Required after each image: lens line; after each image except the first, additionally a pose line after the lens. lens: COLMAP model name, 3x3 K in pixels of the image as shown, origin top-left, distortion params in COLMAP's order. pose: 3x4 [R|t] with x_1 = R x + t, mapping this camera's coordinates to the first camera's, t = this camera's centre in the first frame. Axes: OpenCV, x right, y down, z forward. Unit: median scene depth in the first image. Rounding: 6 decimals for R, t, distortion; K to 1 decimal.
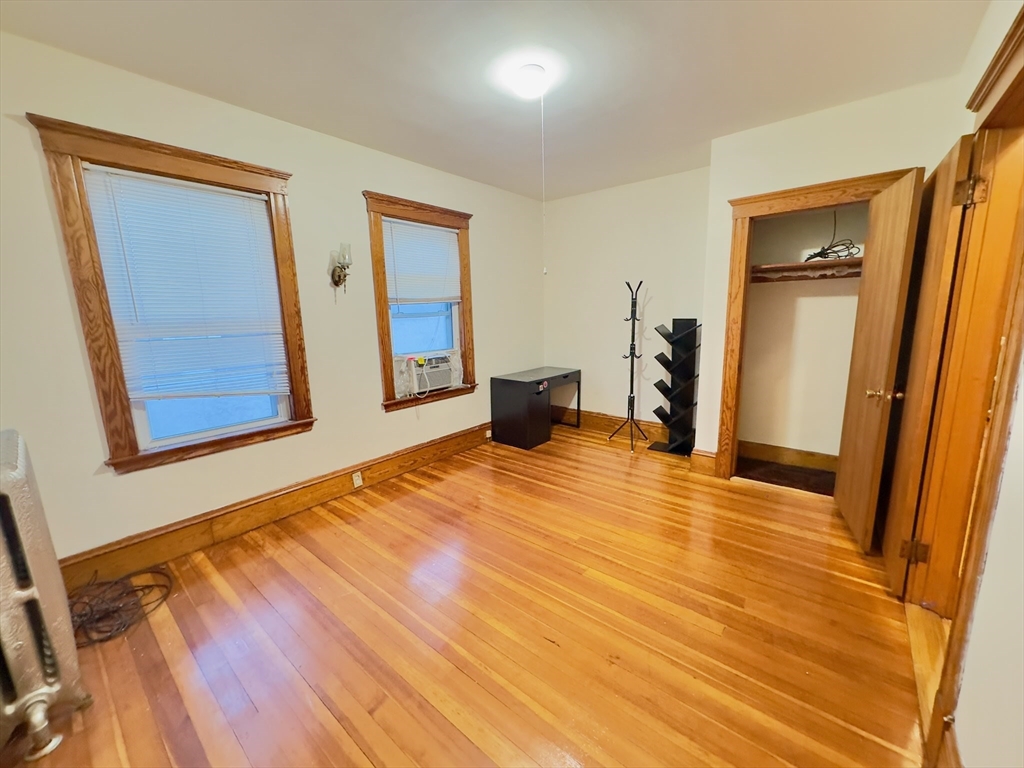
lens RADIAL K [[407.4, 0, 514.1], [0, 407.4, 384.7], [0, 0, 1]] dist [-0.004677, 0.000642]
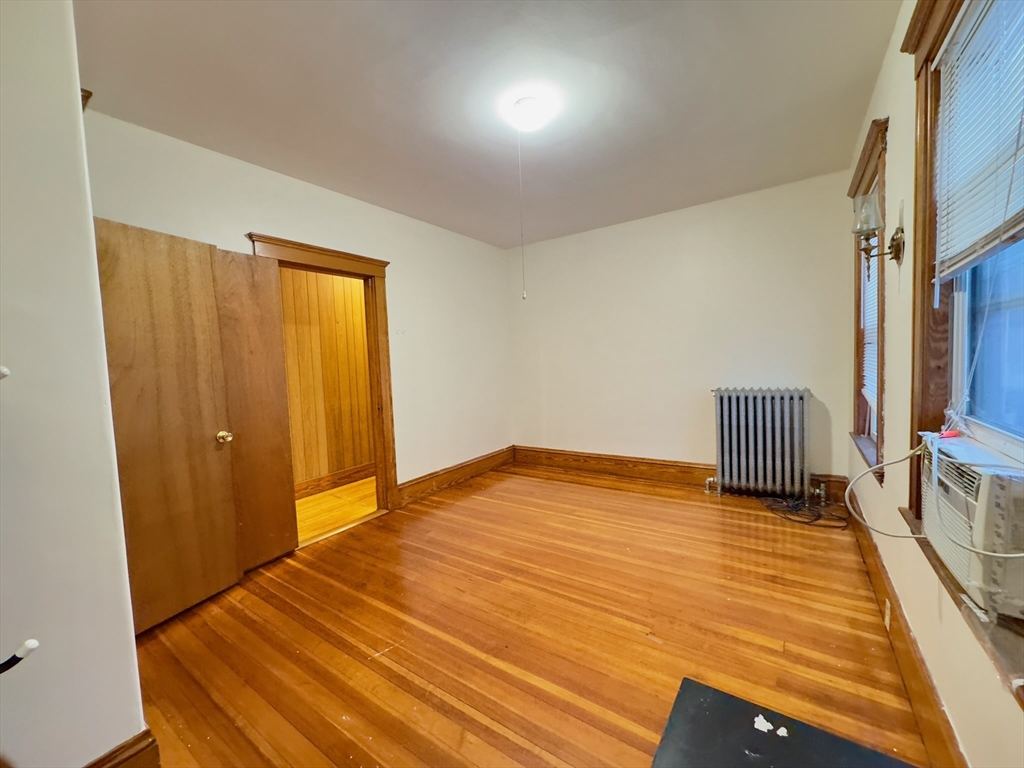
lens RADIAL K [[407.4, 0, 515.5], [0, 407.4, 382.9], [0, 0, 1]] dist [-0.004677, 0.000642]
pose [[-0.993041, 0.072583, -0.092744, 0.138366], [0.048975, 0.970692, 0.235283, -0.219034], [0.107103, 0.229103, -0.967492, 1.378619]]
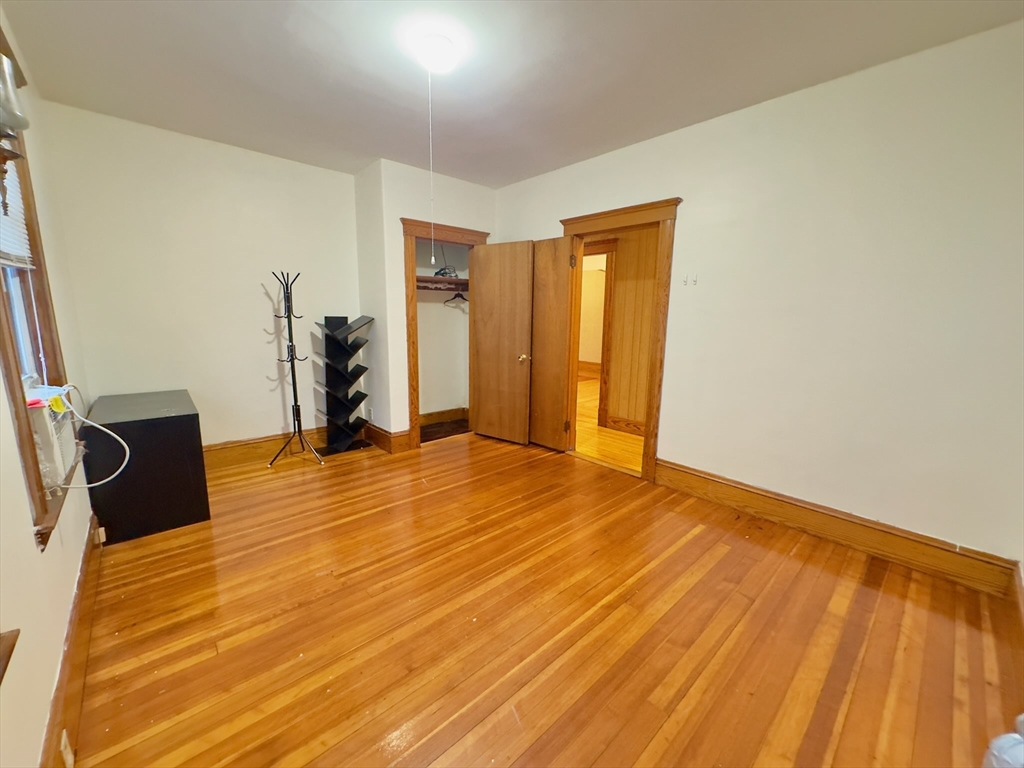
lens RADIAL K [[407.4, 0, 508.5], [0, 407.4, 384.5], [0, 0, 1]] dist [-0.004677, 0.000642]
pose [[0.136886, -0.145139, 0.979896, -0.618071], [0.157296, 0.979842, 0.123158, -0.063191], [-0.978019, 0.137275, 0.156956, 0.518794]]
